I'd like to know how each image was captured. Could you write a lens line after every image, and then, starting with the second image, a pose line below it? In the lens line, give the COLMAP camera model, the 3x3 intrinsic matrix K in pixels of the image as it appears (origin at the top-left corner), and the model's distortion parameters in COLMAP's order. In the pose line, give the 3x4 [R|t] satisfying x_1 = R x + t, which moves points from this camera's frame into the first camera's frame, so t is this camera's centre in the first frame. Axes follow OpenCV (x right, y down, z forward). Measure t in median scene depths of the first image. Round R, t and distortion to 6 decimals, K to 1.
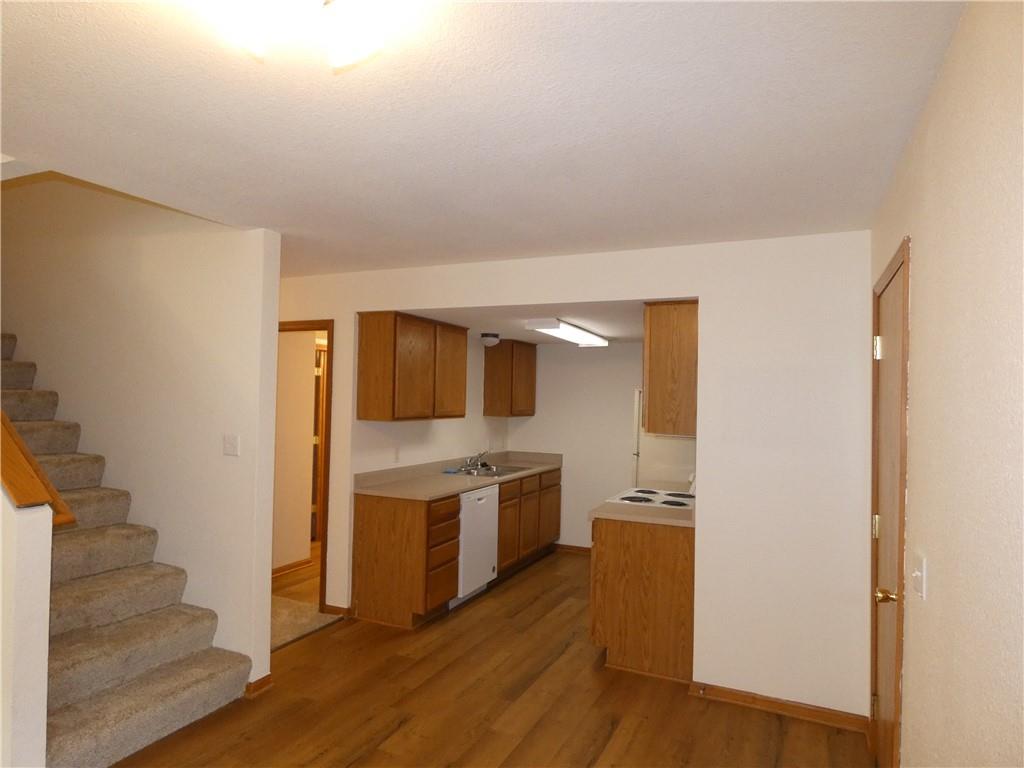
lens RADIAL K [[621.5, 0, 510.2], [0, 621.5, 381.8], [0, 0, 1]] dist [-0.000693, 0.001553]
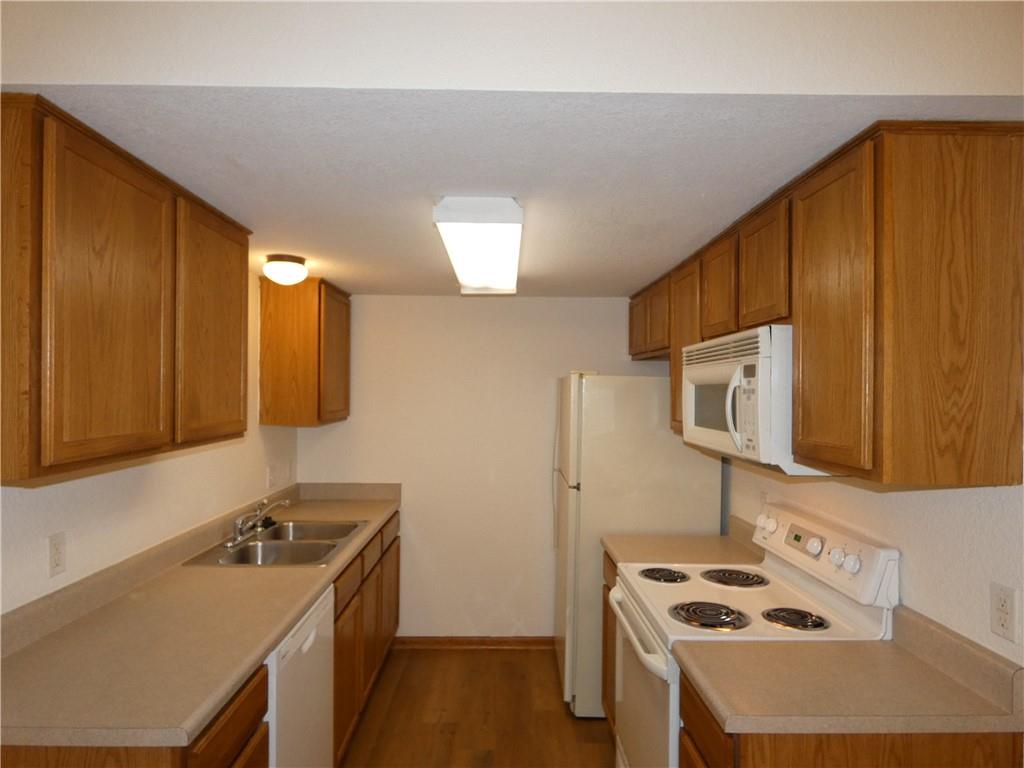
lens RADIAL K [[621.5, 0, 512.9], [0, 621.5, 386.7], [0, 0, 1]] dist [-0.000693, 0.001553]
pose [[0.898619, -0.011852, 0.438570, -0.093503], [-0.000760, 0.999591, 0.028571, 0.010031], [-0.438730, -0.026008, 0.898243, 0.523078]]
